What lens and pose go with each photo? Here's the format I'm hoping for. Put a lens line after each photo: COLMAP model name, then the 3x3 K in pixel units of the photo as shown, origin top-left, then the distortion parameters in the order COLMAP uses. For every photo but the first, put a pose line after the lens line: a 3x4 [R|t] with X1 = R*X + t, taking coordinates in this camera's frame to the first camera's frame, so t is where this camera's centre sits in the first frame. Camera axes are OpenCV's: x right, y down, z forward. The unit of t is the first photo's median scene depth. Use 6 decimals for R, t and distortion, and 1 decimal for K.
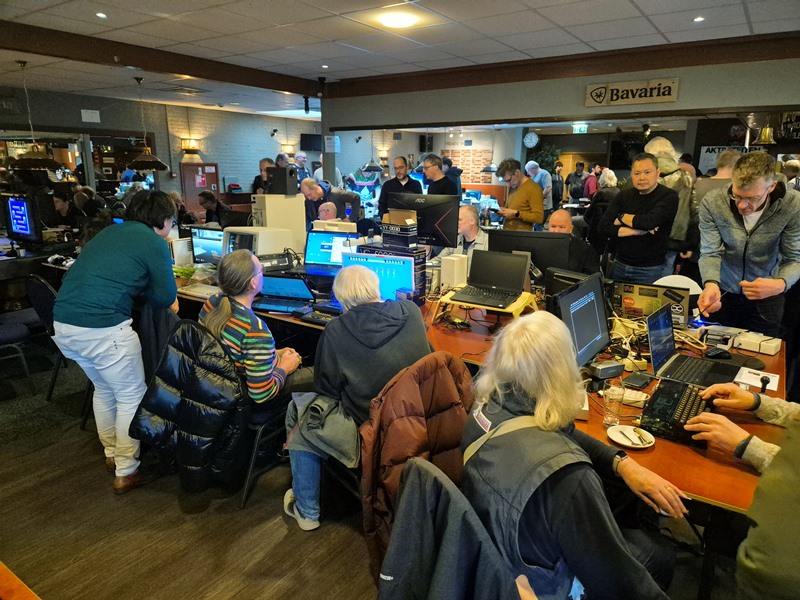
lens RADIAL K [[536.4, 0, 400.0], [0, 536.4, 300.0], [0, 0, 1]] dist [0.028043, -0.000481]
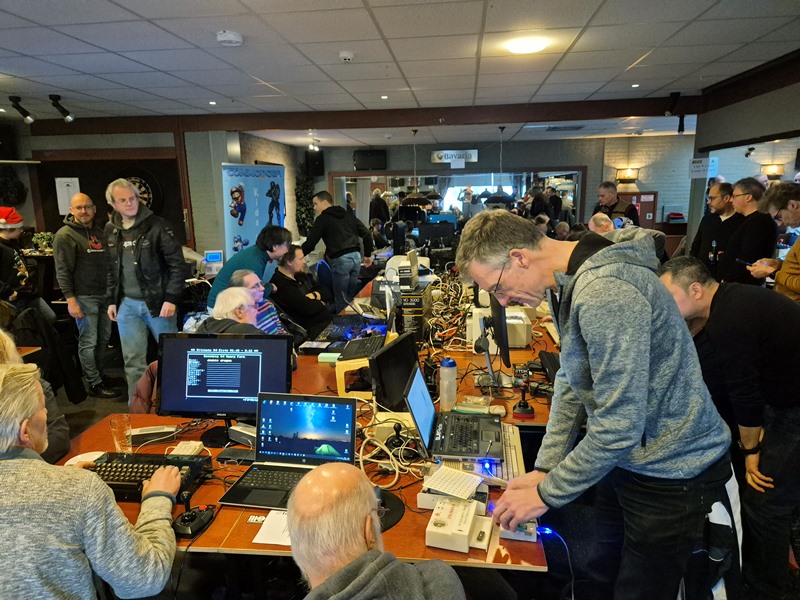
lens RADIAL K [[536.4, 0, 400.0], [0, 536.4, 300.0], [0, 0, 1]] dist [0.028043, -0.000481]
pose [[0.458914, 0.156864, -0.874524, 0.326031], [-0.192667, 0.978440, 0.074399, -0.054300], [0.867339, 0.134349, 0.479242, 0.191999]]
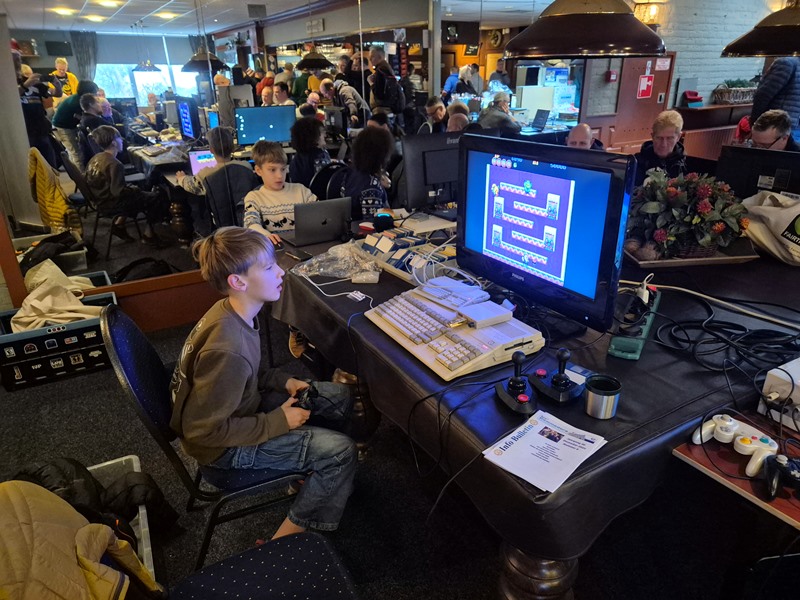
lens RADIAL K [[536.4, 0, 400.0], [0, 536.4, 300.0], [0, 0, 1]] dist [0.028043, -0.000481]
pose [[0.900655, 0.149490, -0.408012, -0.345634], [-0.081269, 0.980343, 0.179788, -0.087250], [0.426868, -0.128768, 0.895099, 0.371834]]
